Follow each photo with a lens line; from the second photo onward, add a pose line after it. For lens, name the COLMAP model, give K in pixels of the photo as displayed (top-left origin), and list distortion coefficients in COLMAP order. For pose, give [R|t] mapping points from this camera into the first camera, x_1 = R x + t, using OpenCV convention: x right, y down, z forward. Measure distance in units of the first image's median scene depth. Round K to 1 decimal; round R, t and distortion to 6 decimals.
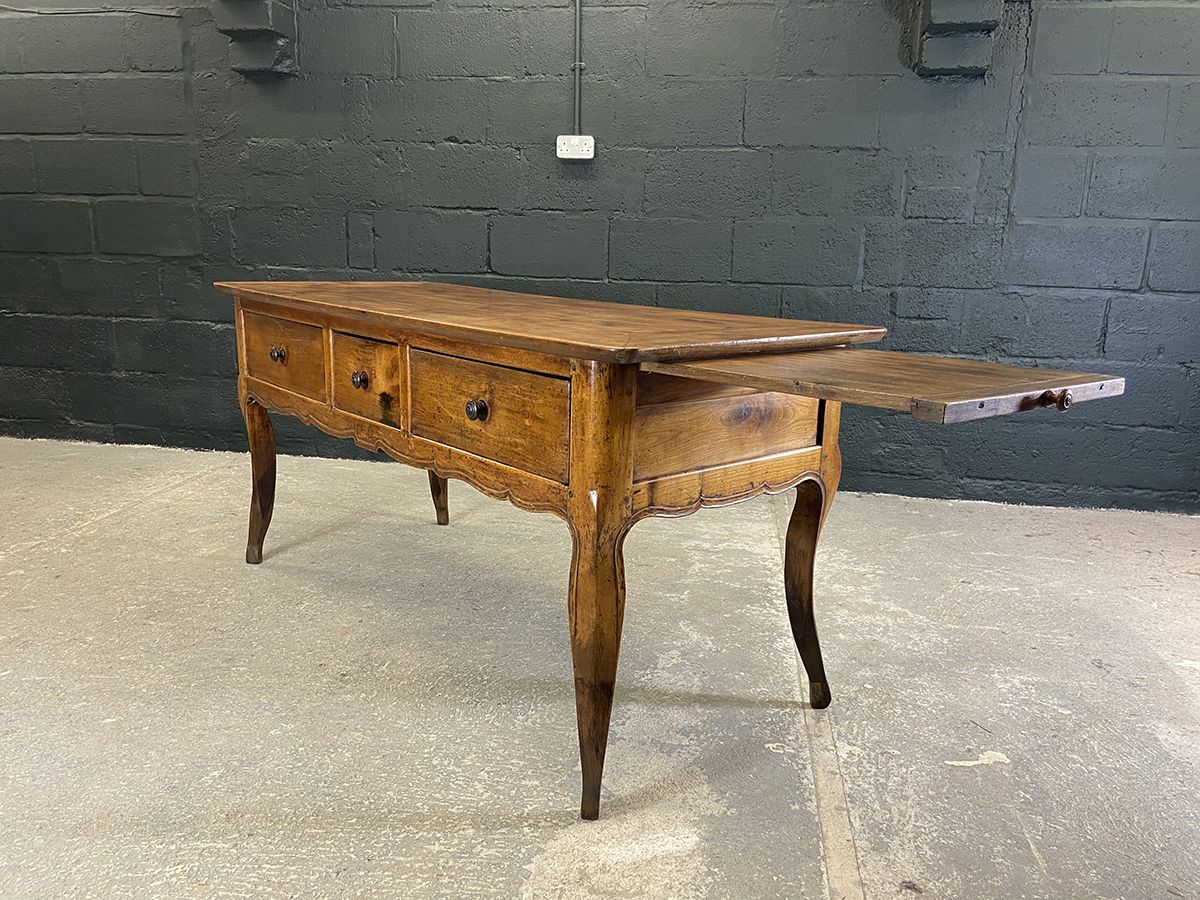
lens RADIAL K [[907.8, 0, 599.6], [0, 907.8, 444.3], [0, 0, 1]] dist [0.119873, -0.155157]
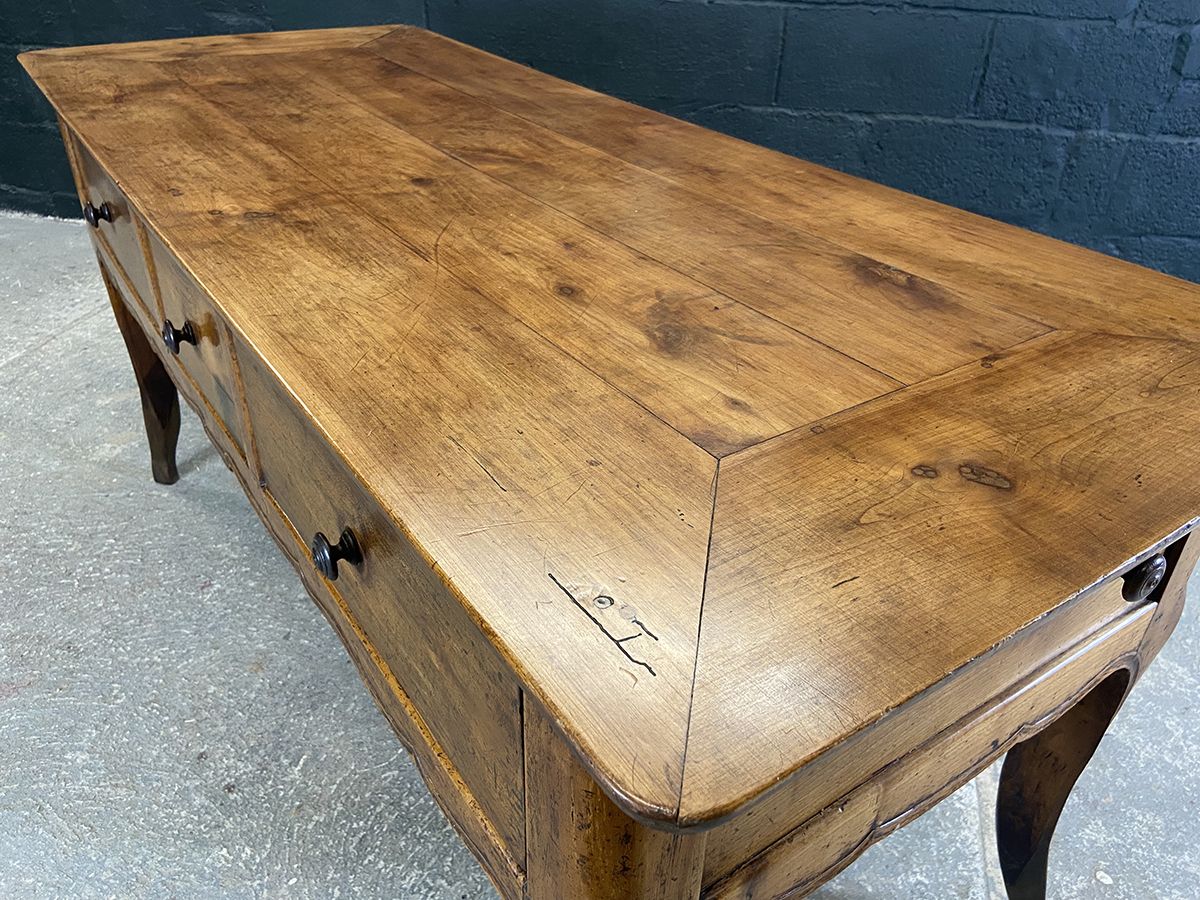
lens RADIAL K [[909.7, 0, 596.5], [0, 909.7, 443.1], [0, 0, 1]] dist [0.115636, -0.149848]
pose [[0.994227, 0.053232, -0.093156, 0.009195], [-0.018955, 0.941733, 0.335825, -0.113634], [0.105605, -0.332121, 0.937306, 0.316531]]
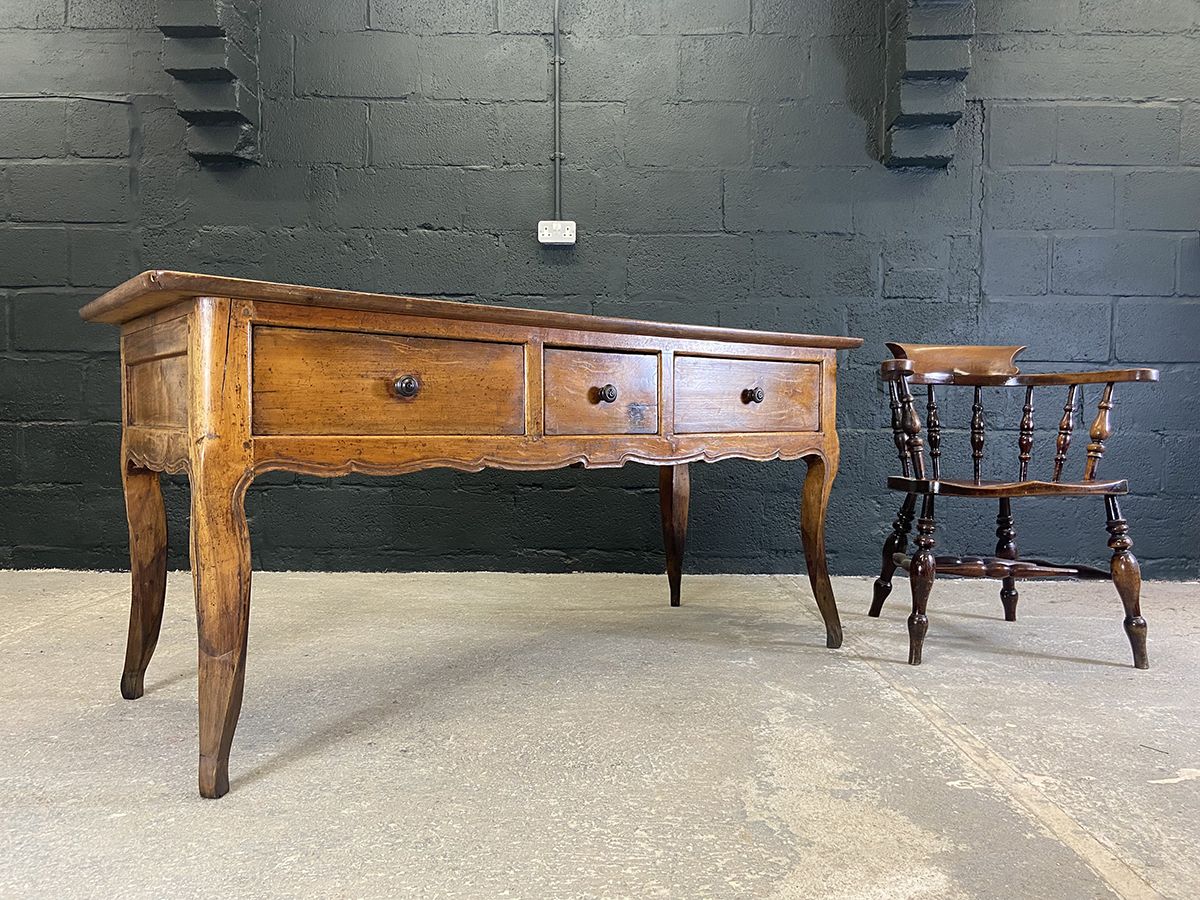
lens RADIAL K [[907.8, 0, 599.1], [0, 907.8, 440.2], [0, 0, 1]] dist [0.119873, -0.155157]
pose [[0.988967, -0.020839, 0.146660, -0.136700], [0.049096, 0.980208, -0.191788, 0.090540], [-0.139761, 0.196872, 0.970417, 0.087682]]
